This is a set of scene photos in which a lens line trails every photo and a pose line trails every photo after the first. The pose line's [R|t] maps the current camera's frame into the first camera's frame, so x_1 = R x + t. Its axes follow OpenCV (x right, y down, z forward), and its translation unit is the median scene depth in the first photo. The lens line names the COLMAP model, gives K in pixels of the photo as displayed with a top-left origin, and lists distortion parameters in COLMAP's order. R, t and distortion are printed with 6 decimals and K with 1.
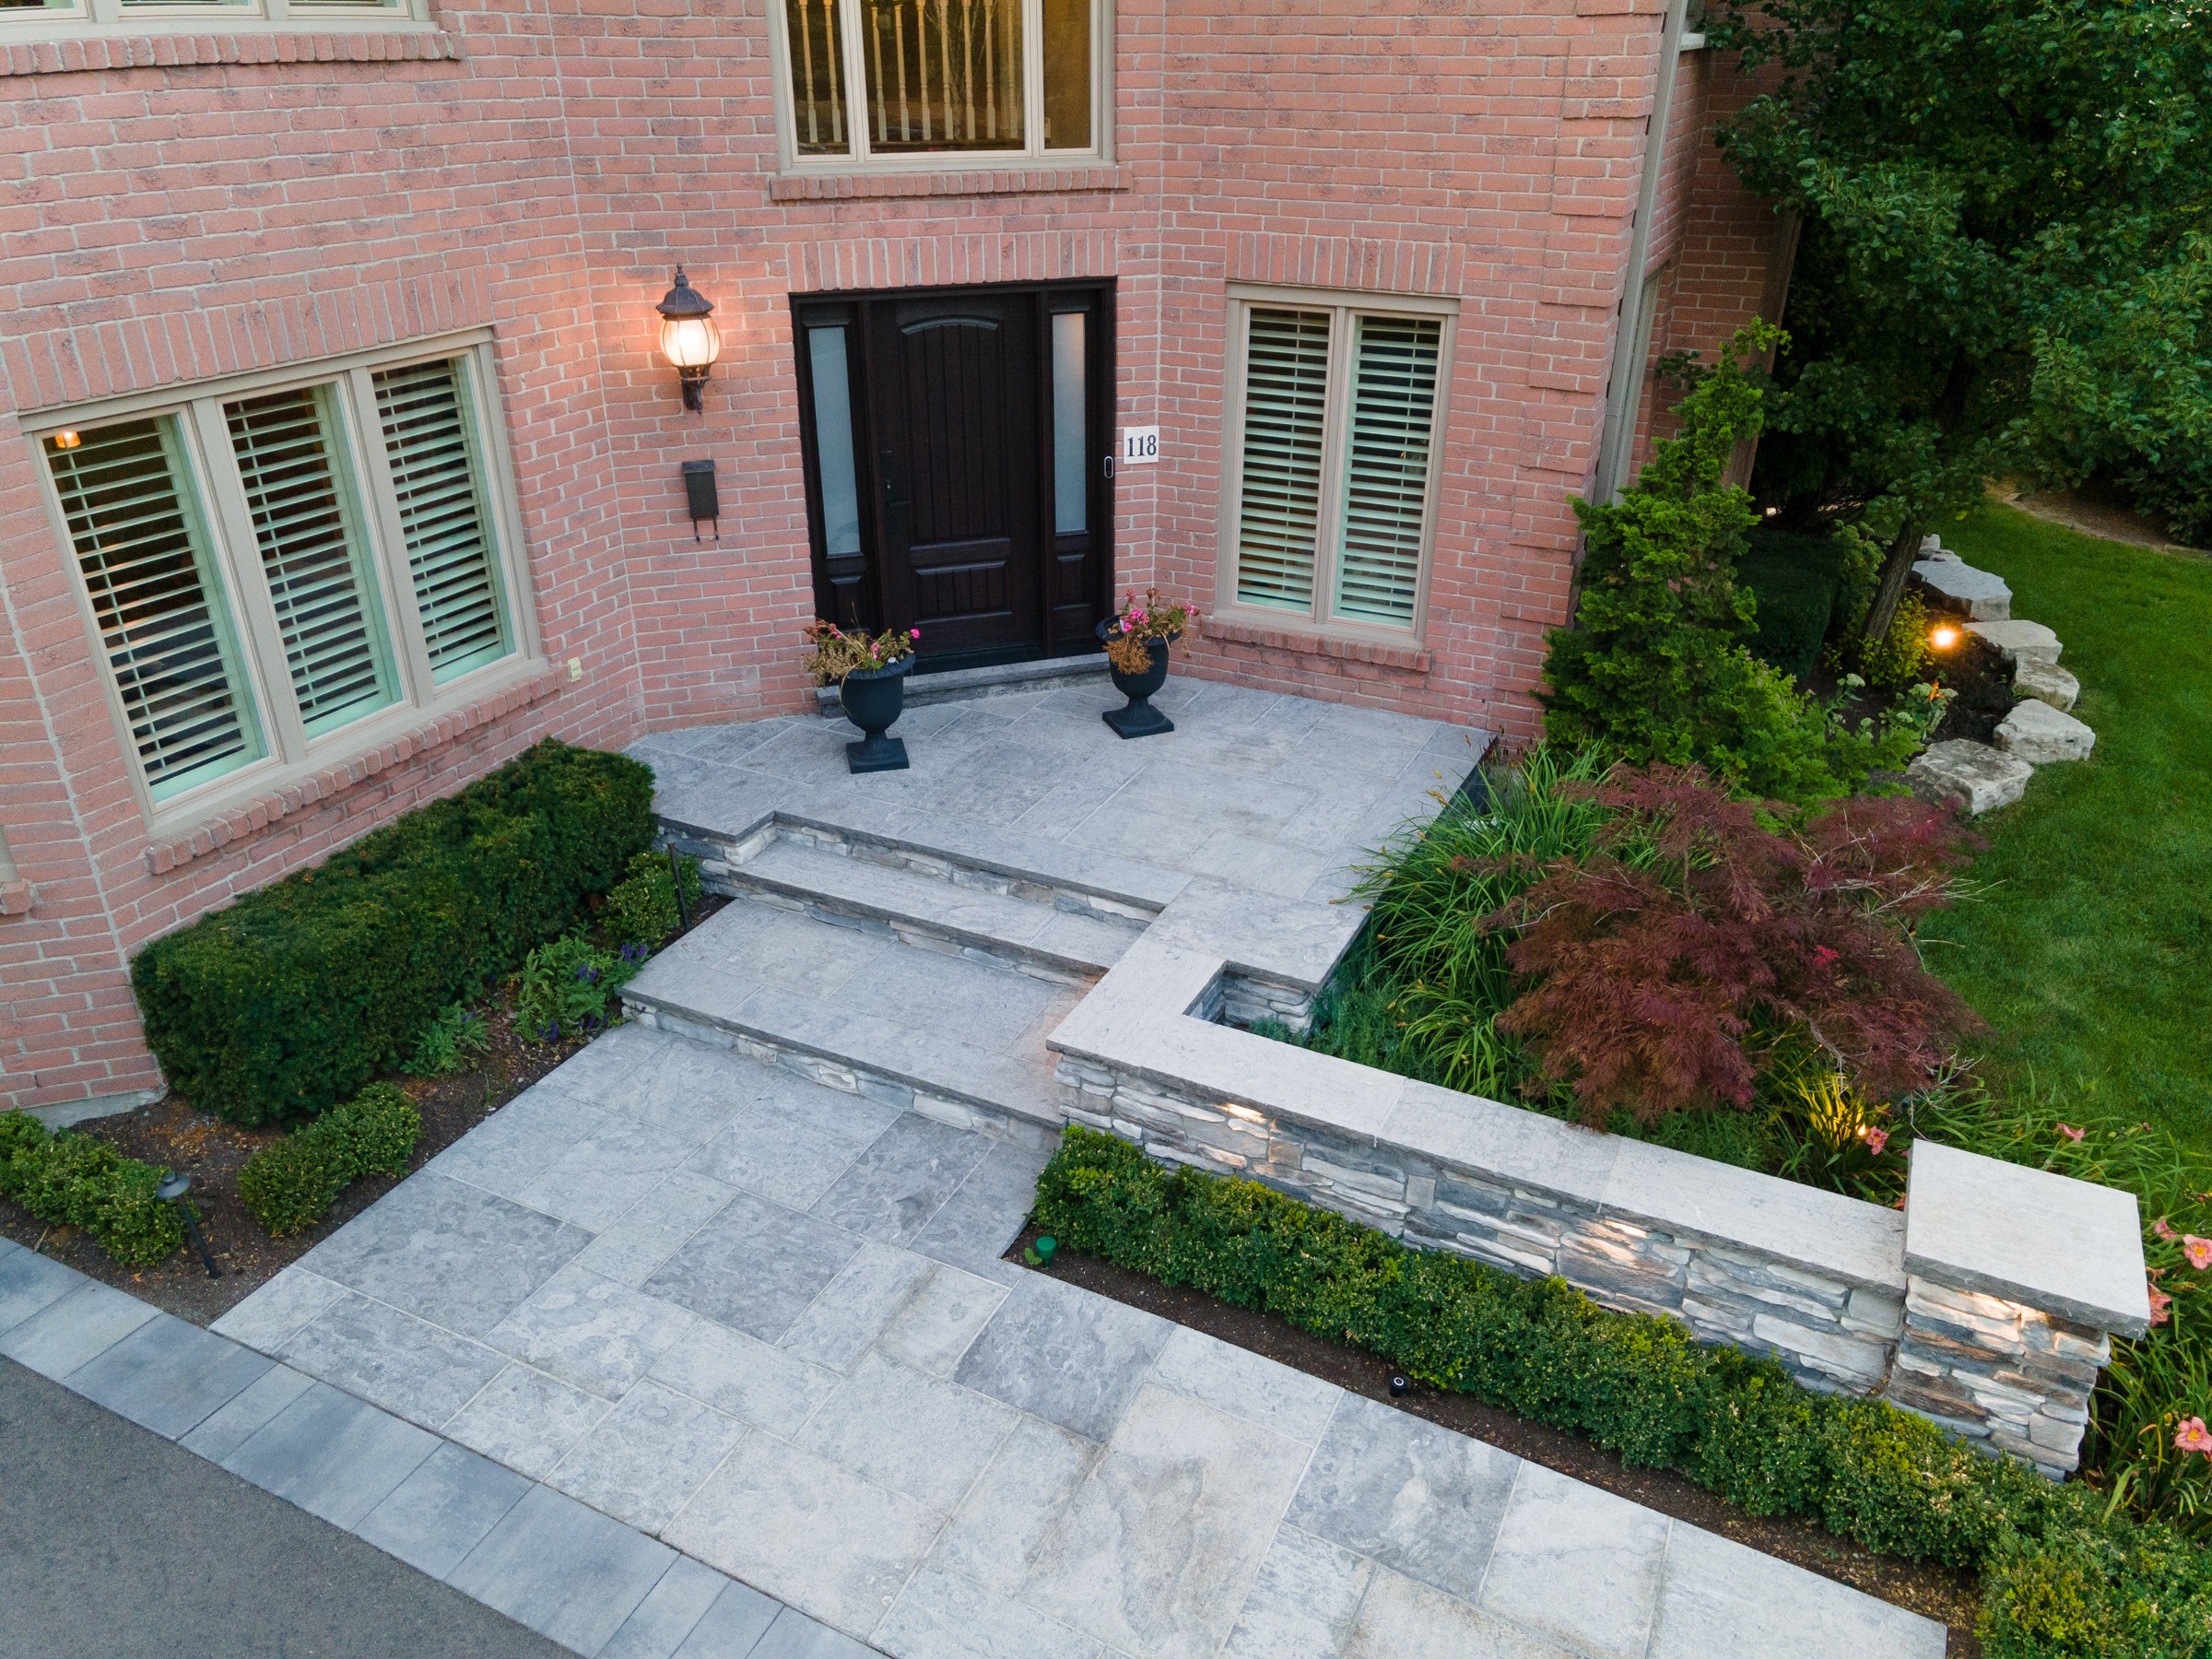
lens RADIAL K [[1606.8, 0, 1102.5], [0, 1606.8, 829.8], [0, 0, 1]] dist [0.028754, 0.018165]
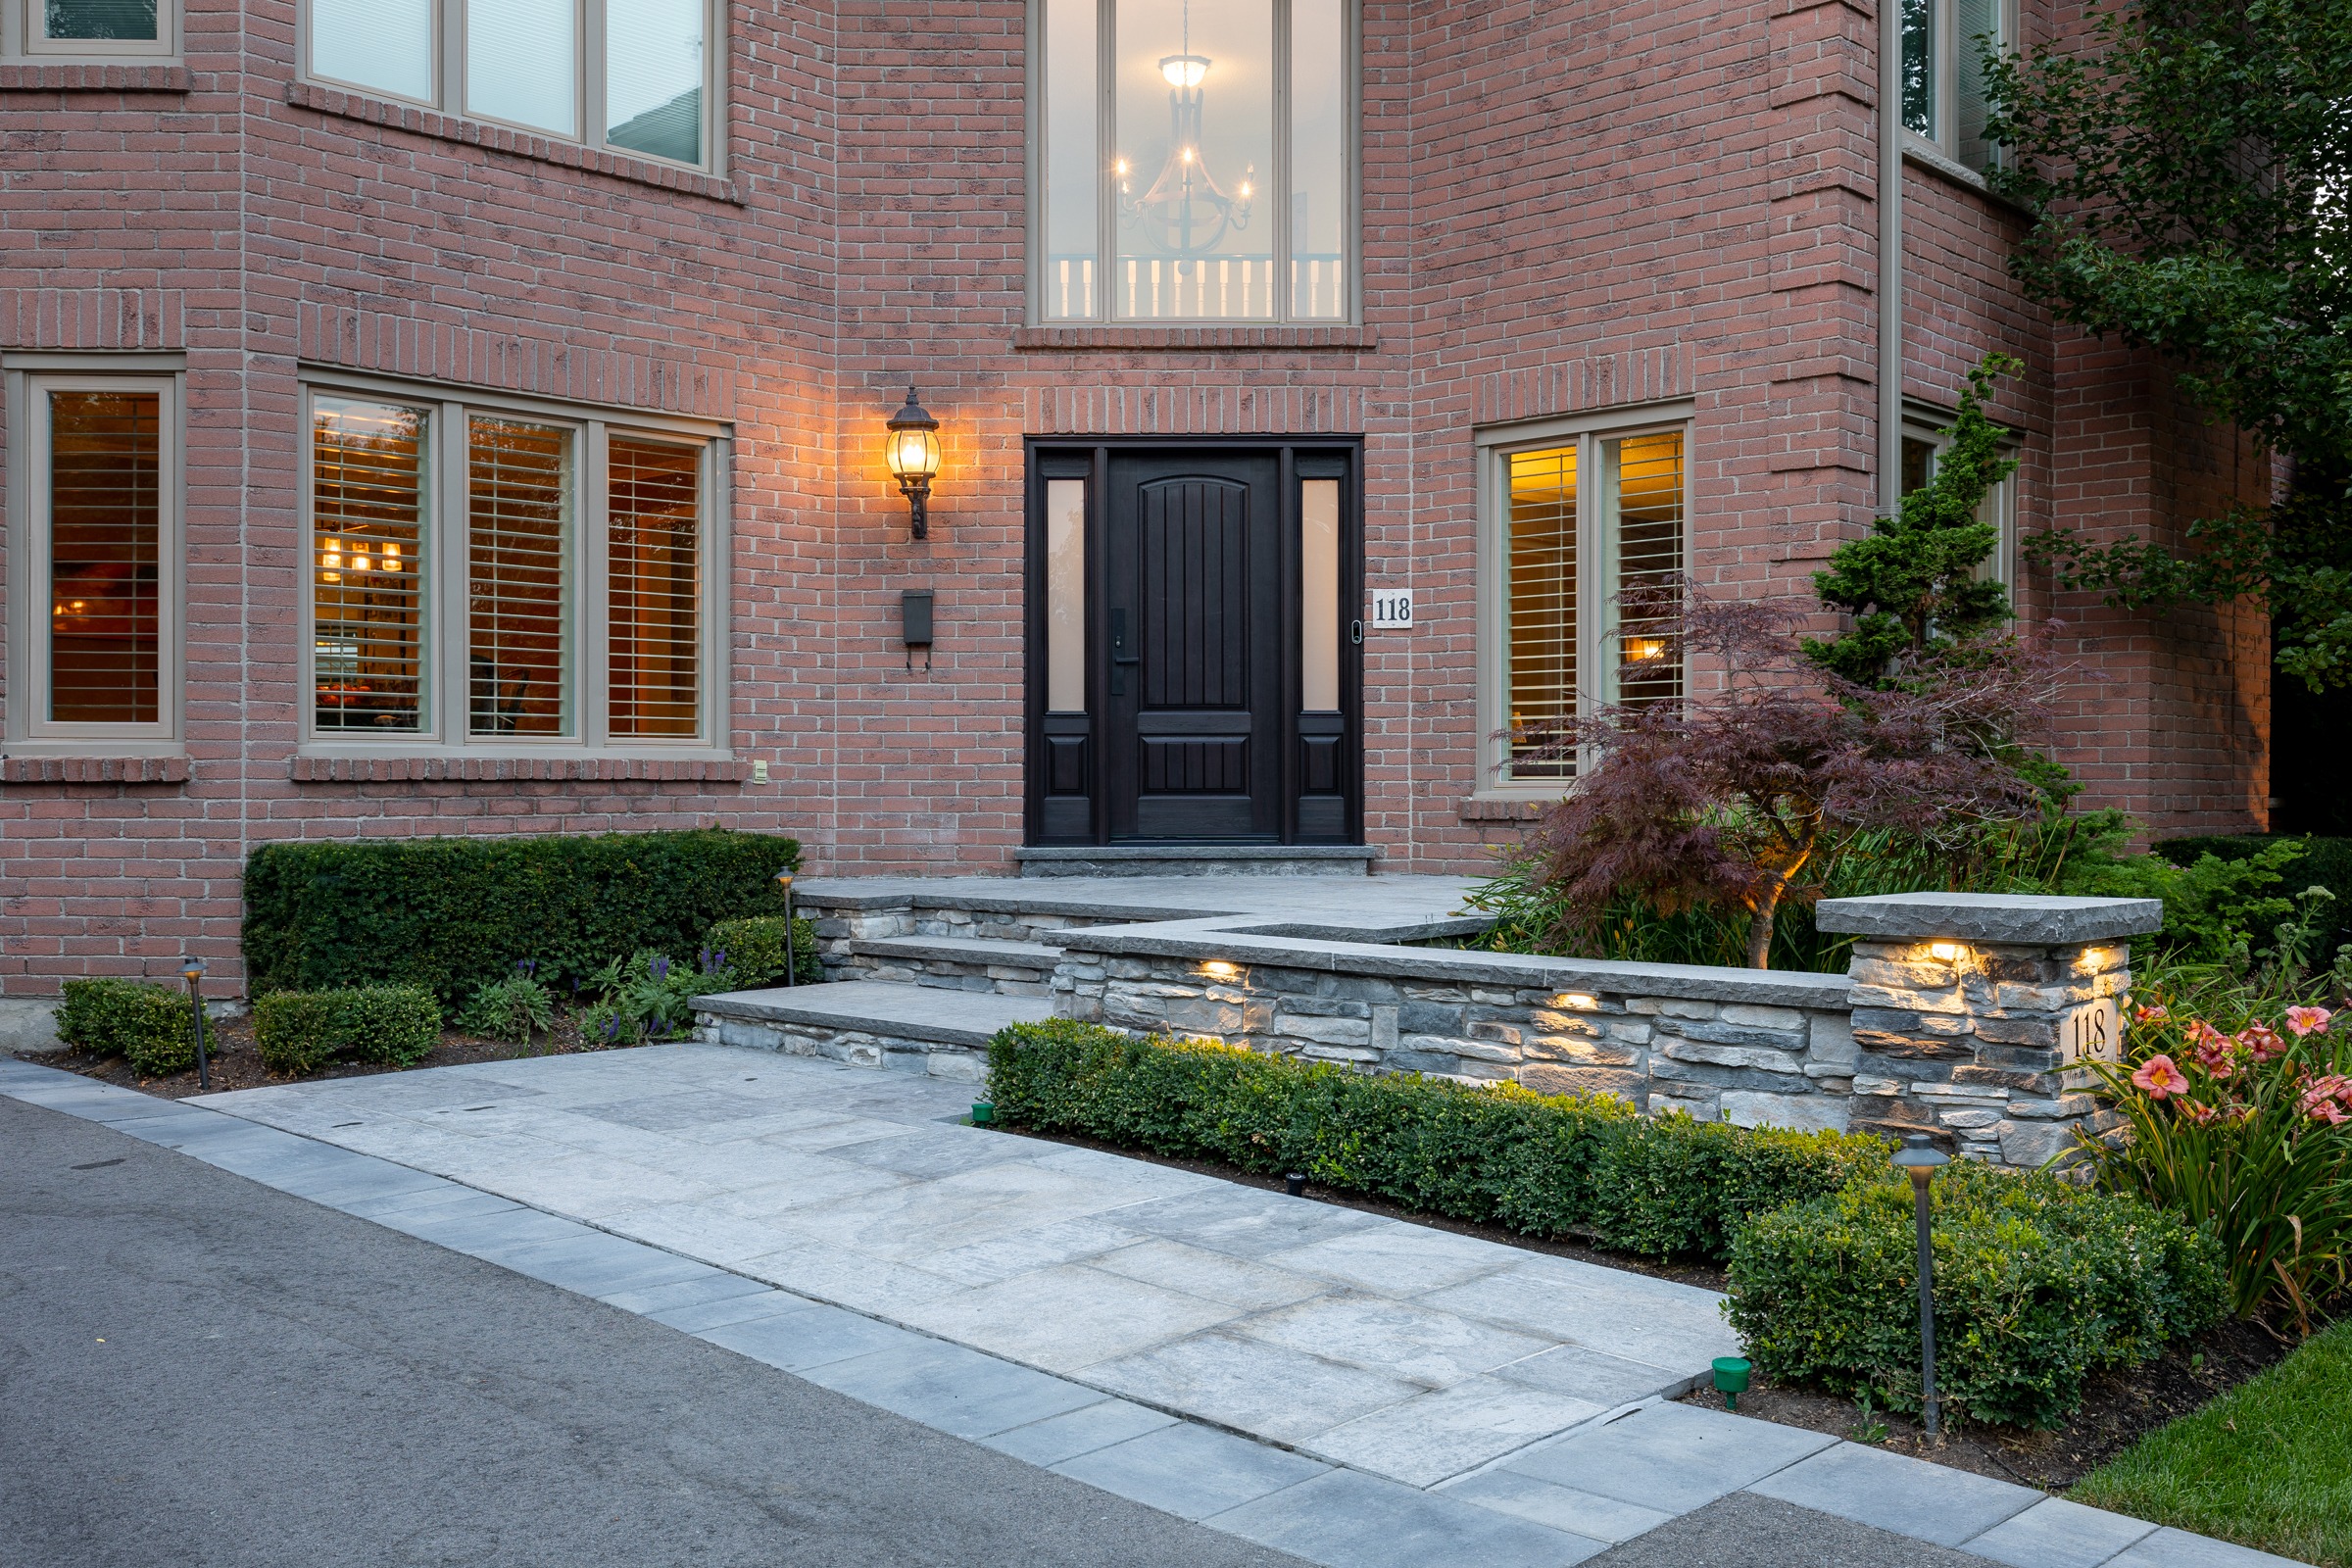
lens RADIAL K [[2144.8, 0, 1177.4], [0, 2144.8, 788.5], [0, 0, 1]] dist [-0.002494, 0.000000]
pose [[0.952366, -0.001453, -0.304955, 0.313291], [-0.134724, 0.895110, -0.425002, 0.434038], [0.273586, 0.445842, 0.852276, -0.029075]]
